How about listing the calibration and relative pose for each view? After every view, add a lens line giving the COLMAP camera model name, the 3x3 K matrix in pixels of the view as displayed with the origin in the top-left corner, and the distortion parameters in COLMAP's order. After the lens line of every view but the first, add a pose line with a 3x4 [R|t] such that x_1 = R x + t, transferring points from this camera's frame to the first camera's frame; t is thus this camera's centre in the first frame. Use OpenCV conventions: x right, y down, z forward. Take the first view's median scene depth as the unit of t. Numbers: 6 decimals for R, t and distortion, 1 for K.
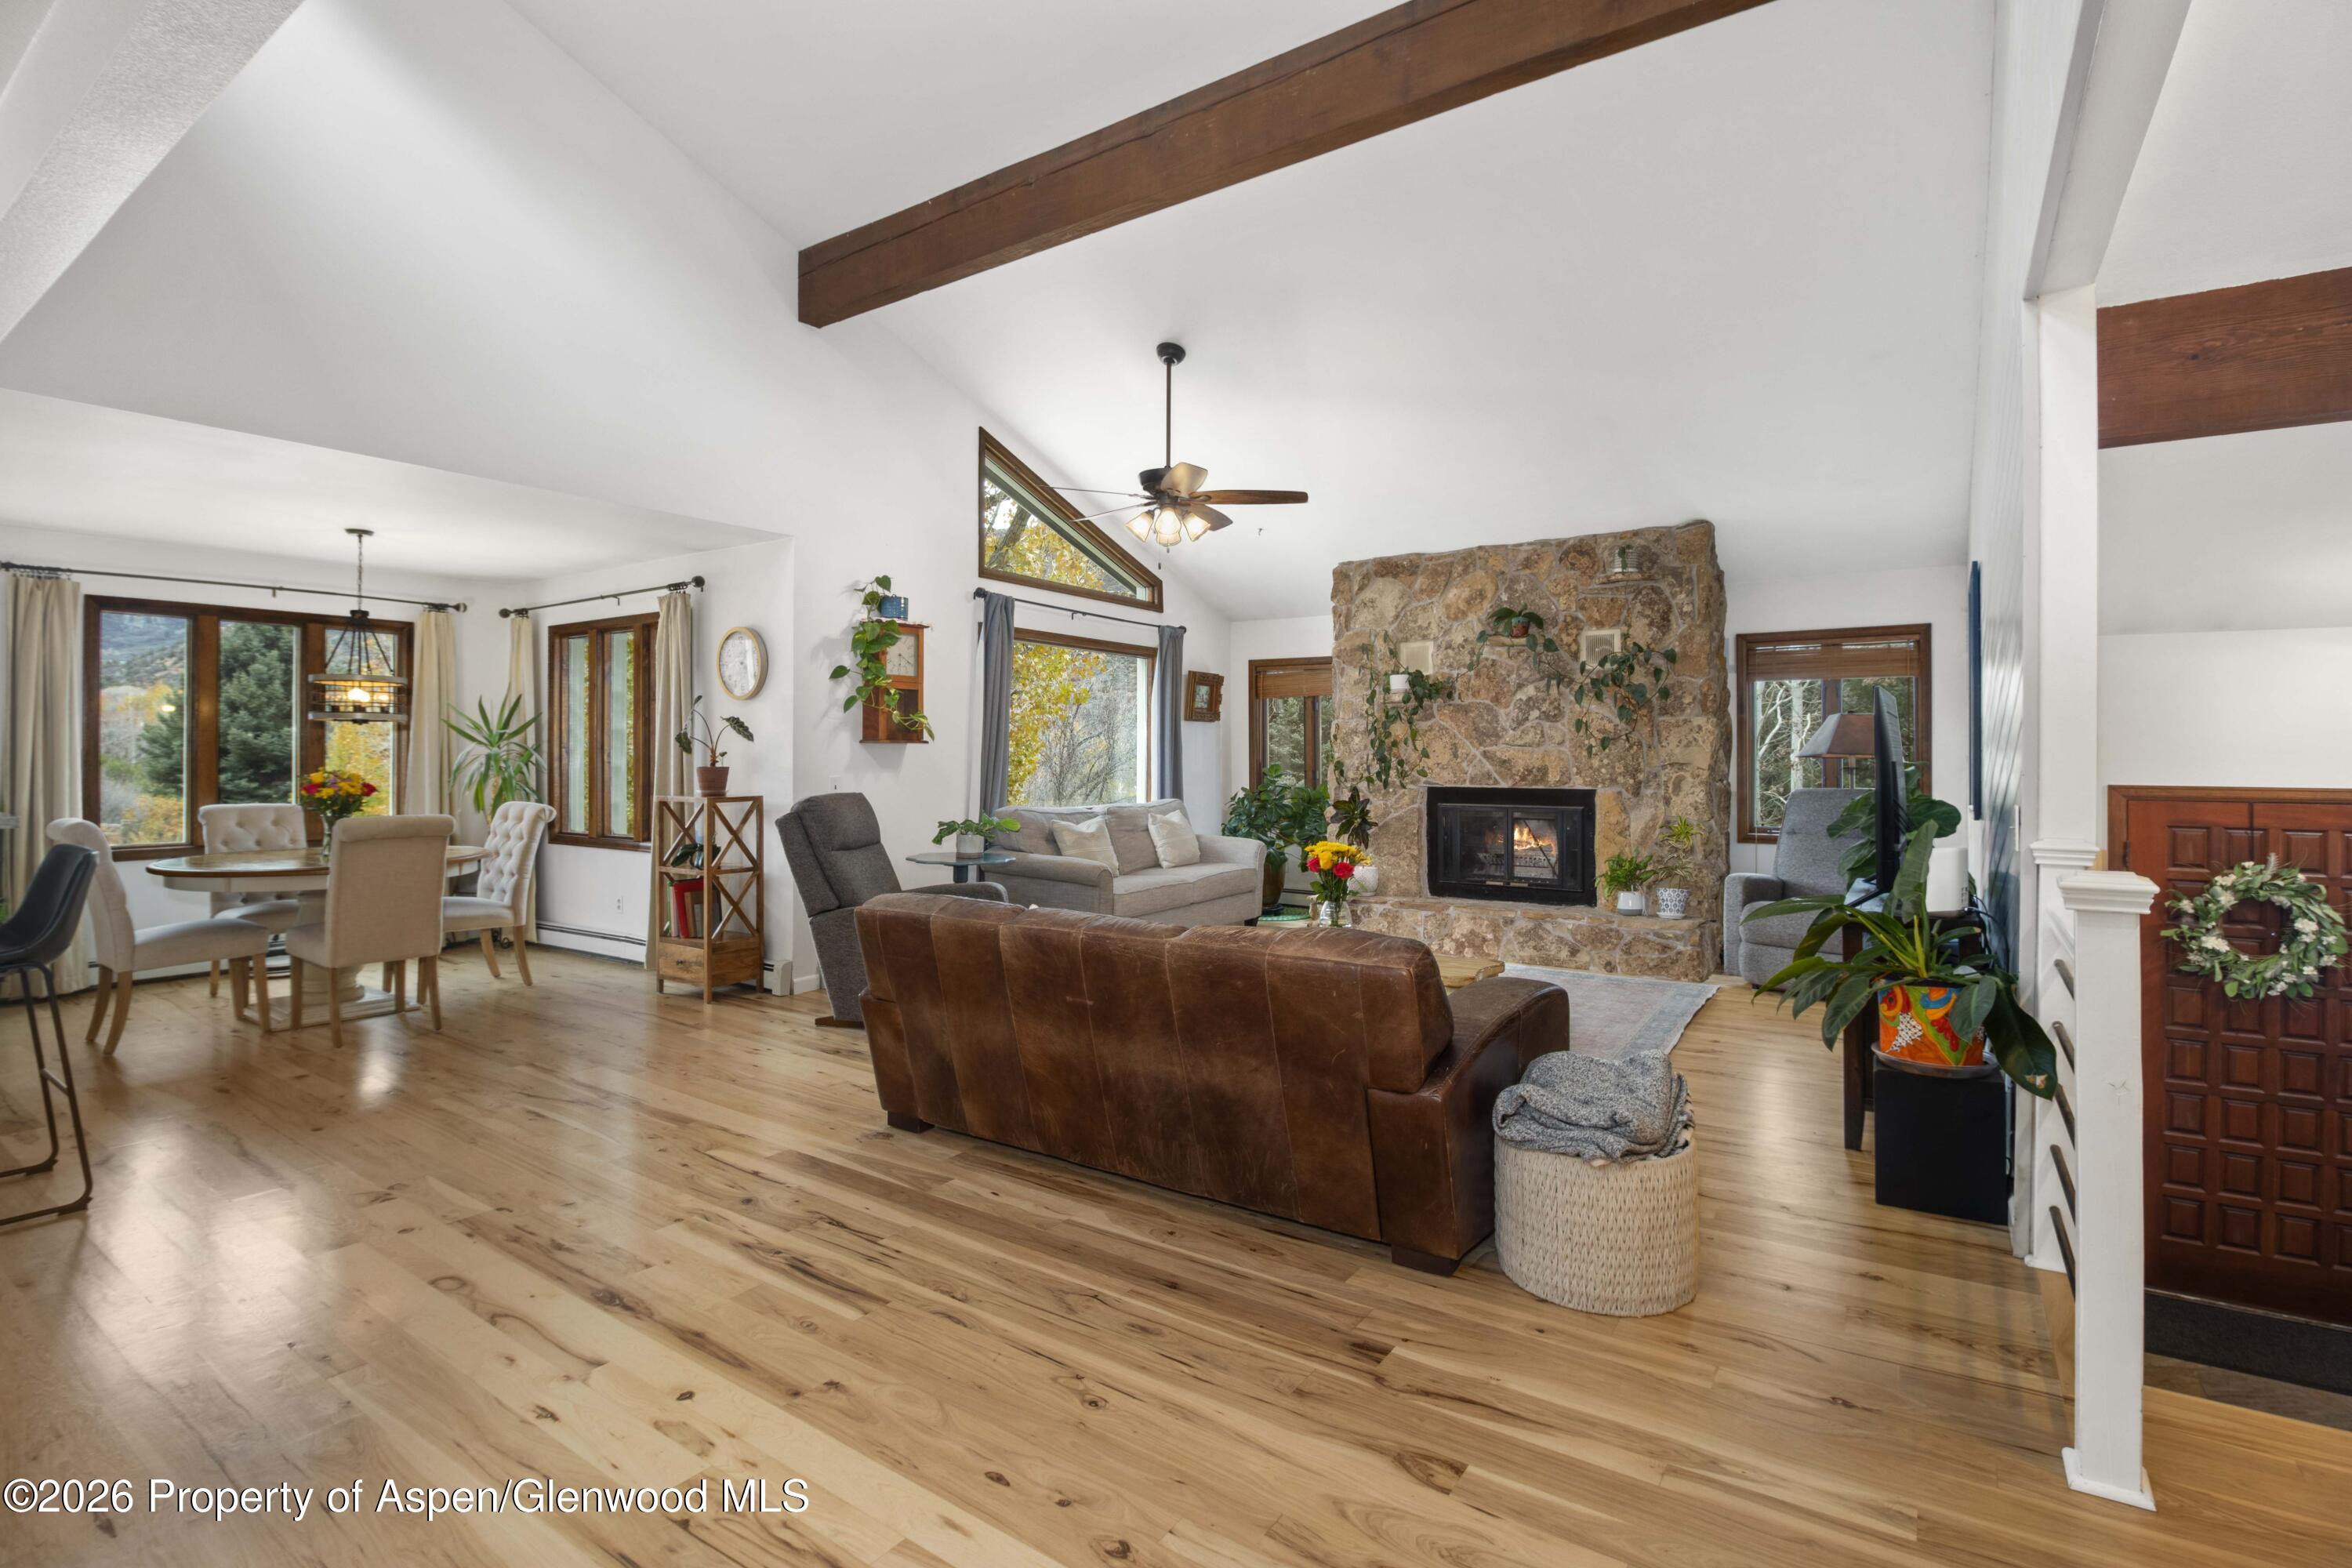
lens RADIAL K [[1122.2, 0, 1173.6], [0, 1122.2, 759.0], [0, 0, 1]] dist [-0.003512, -0.000962]
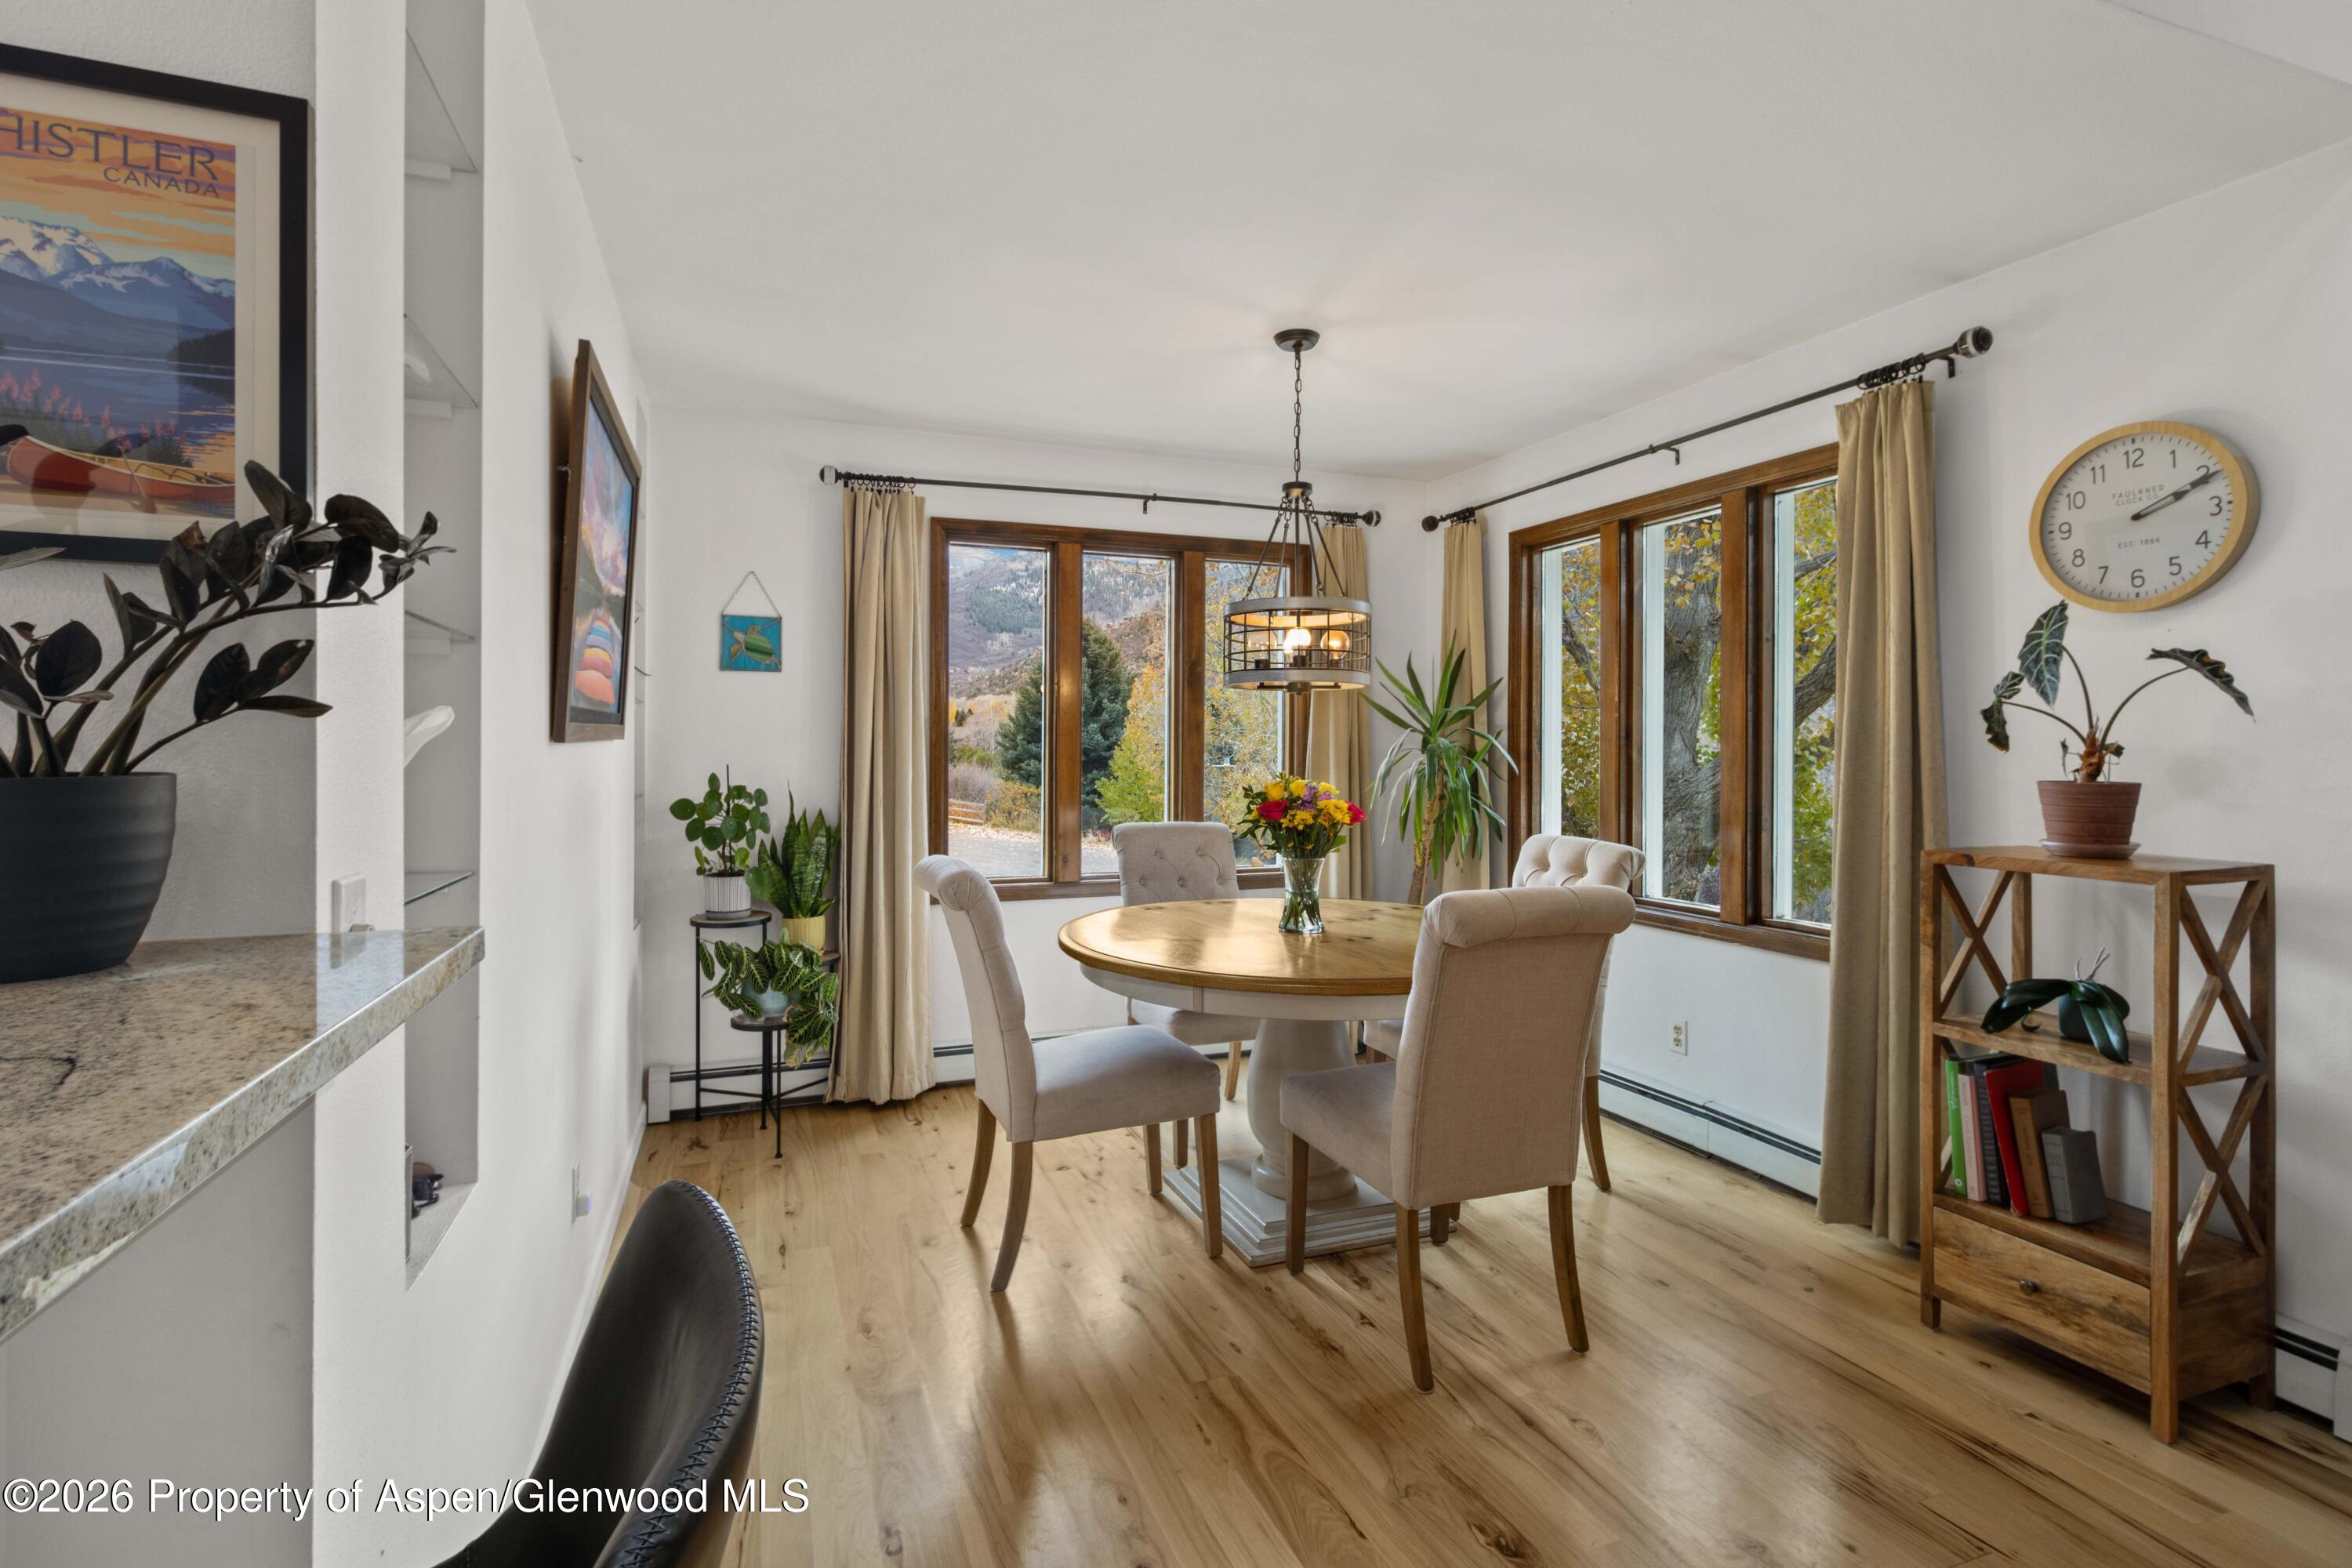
lens RADIAL K [[1122.2, 0, 1173.6], [0, 1122.2, 759.0], [0, 0, 1]] dist [-0.003512, -0.000962]
pose [[0.830856, 0.001684, -0.556485, -0.394203], [0.003335, 0.999962, 0.008005, -0.004798], [0.556478, -0.008507, 0.830819, 0.429229]]
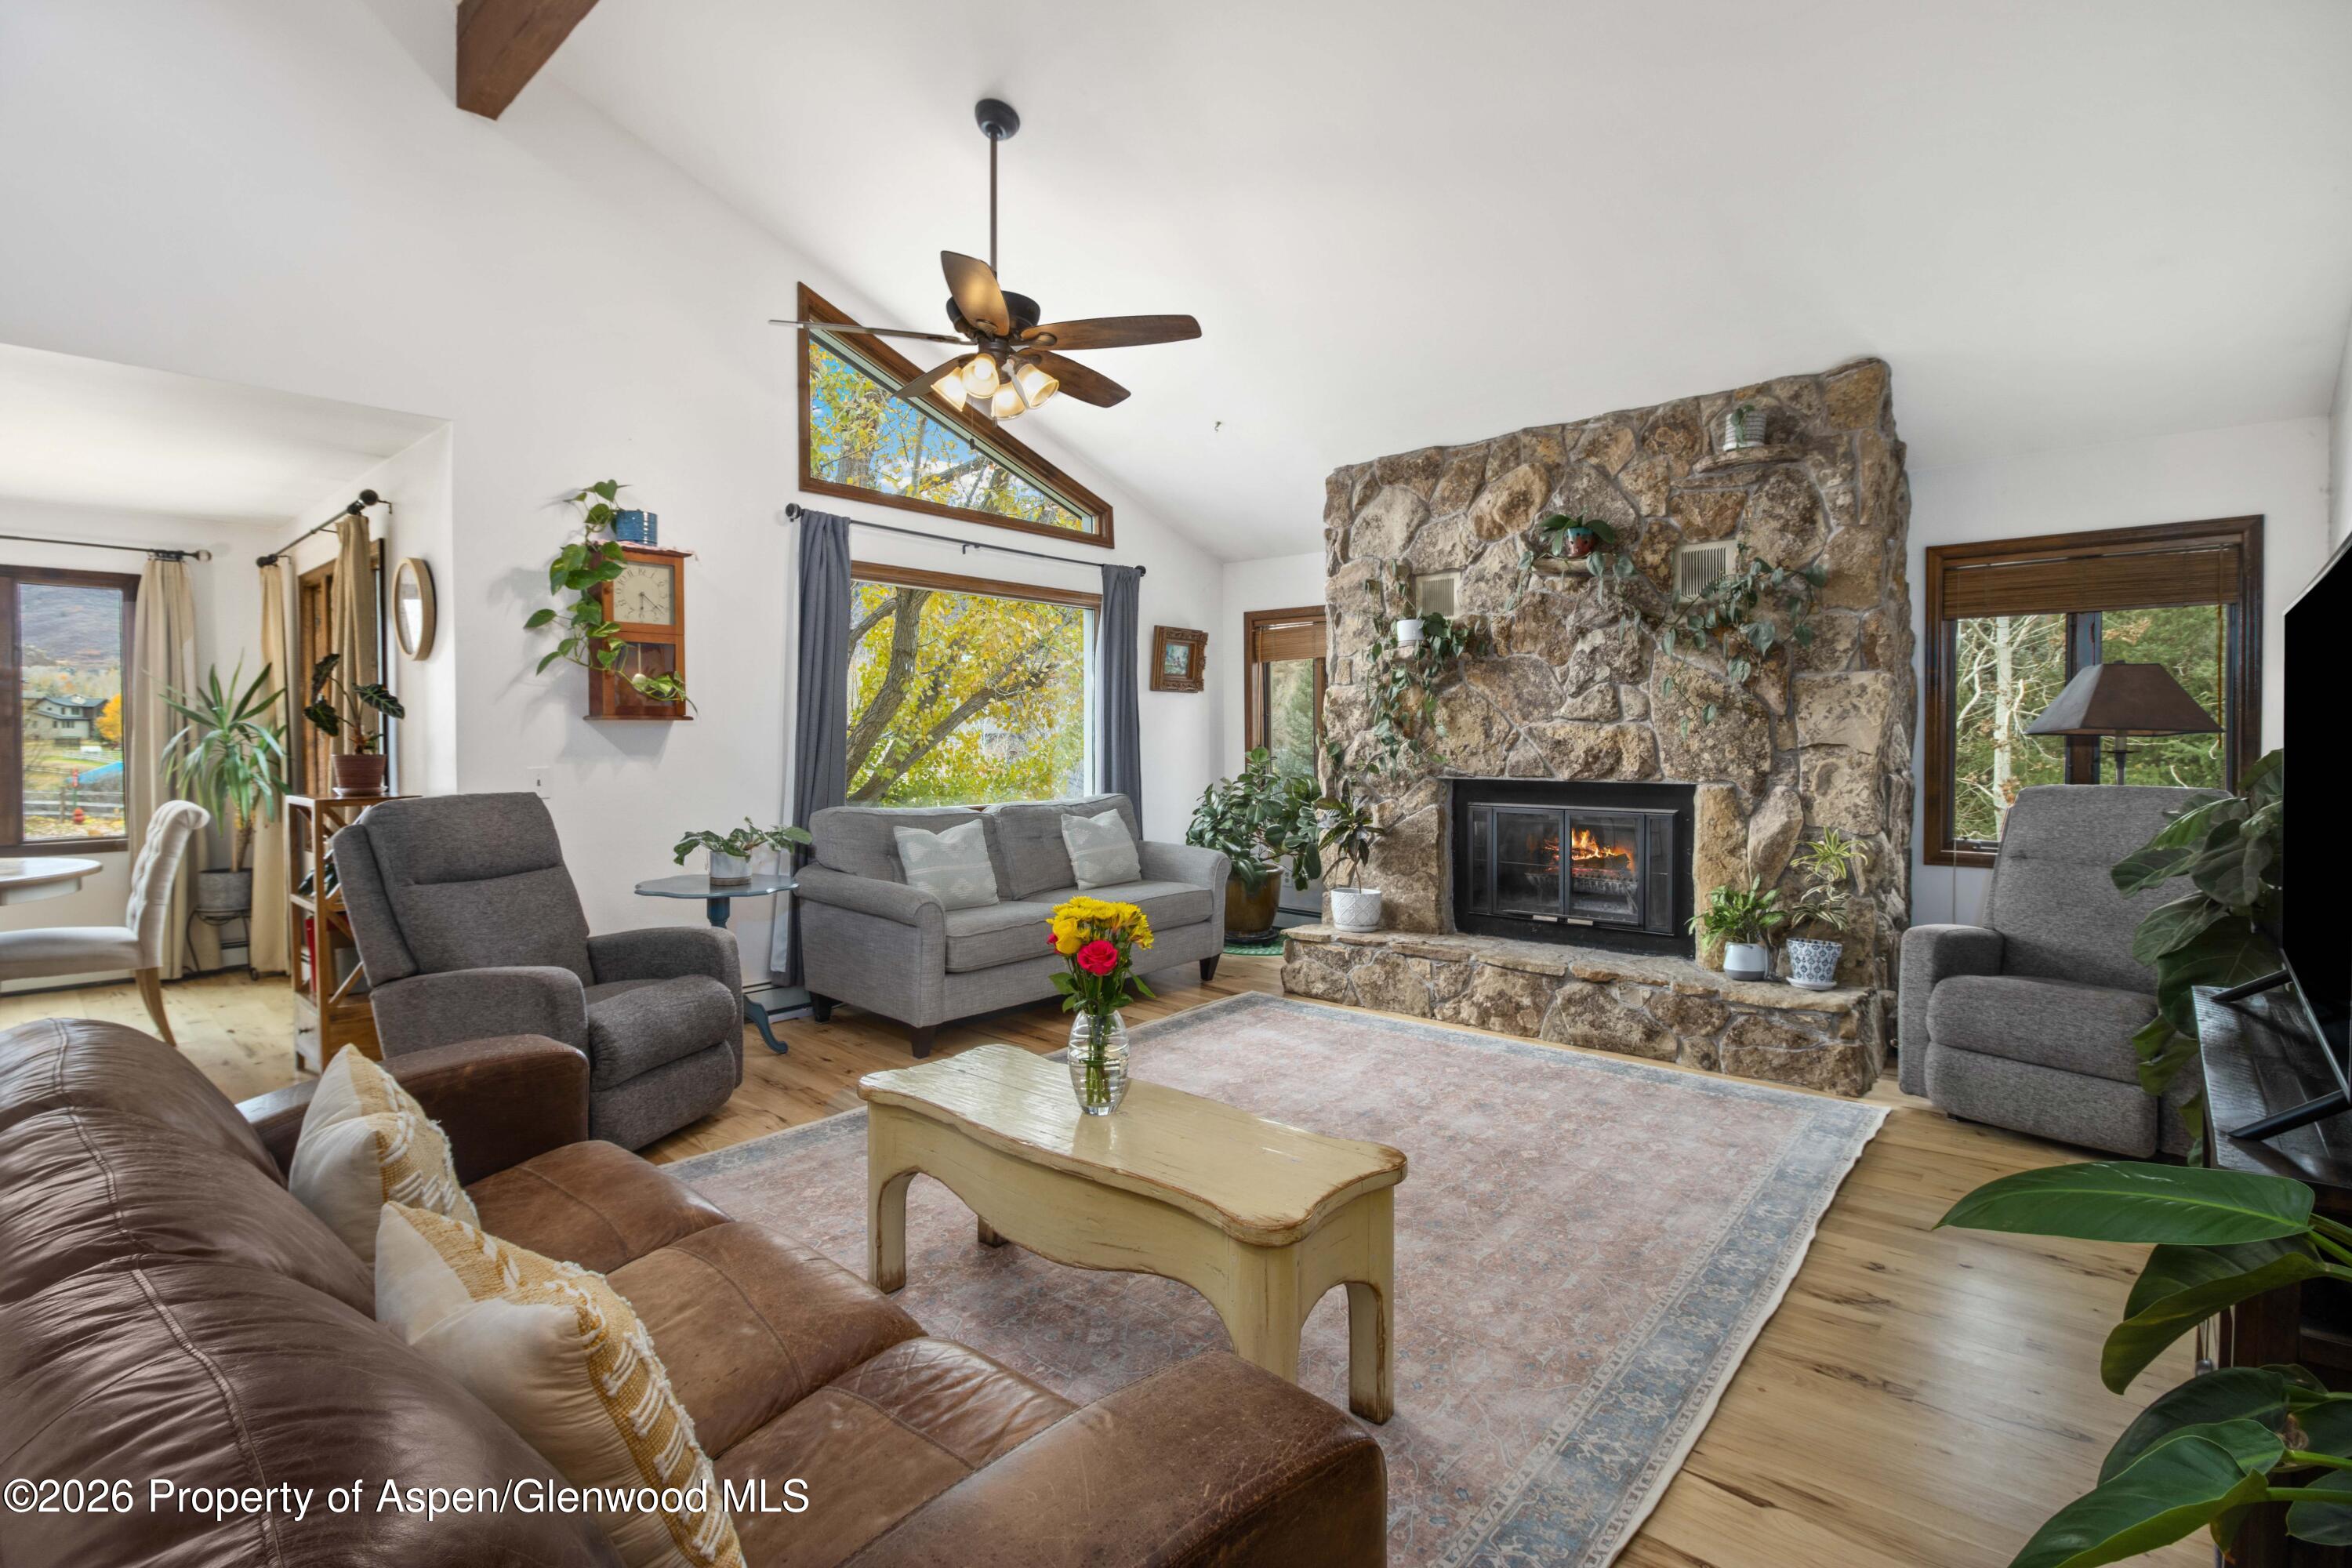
lens RADIAL K [[1108.3, 0, 1173.5], [0, 1108.3, 768.3], [0, 0, 1]] dist [-0.004190, -0.000735]
pose [[0.991670, -0.000359, -0.128801, 0.155240], [0.003562, 0.999690, 0.024638, 0.000230], [0.128752, -0.024891, 0.991364, 0.312458]]
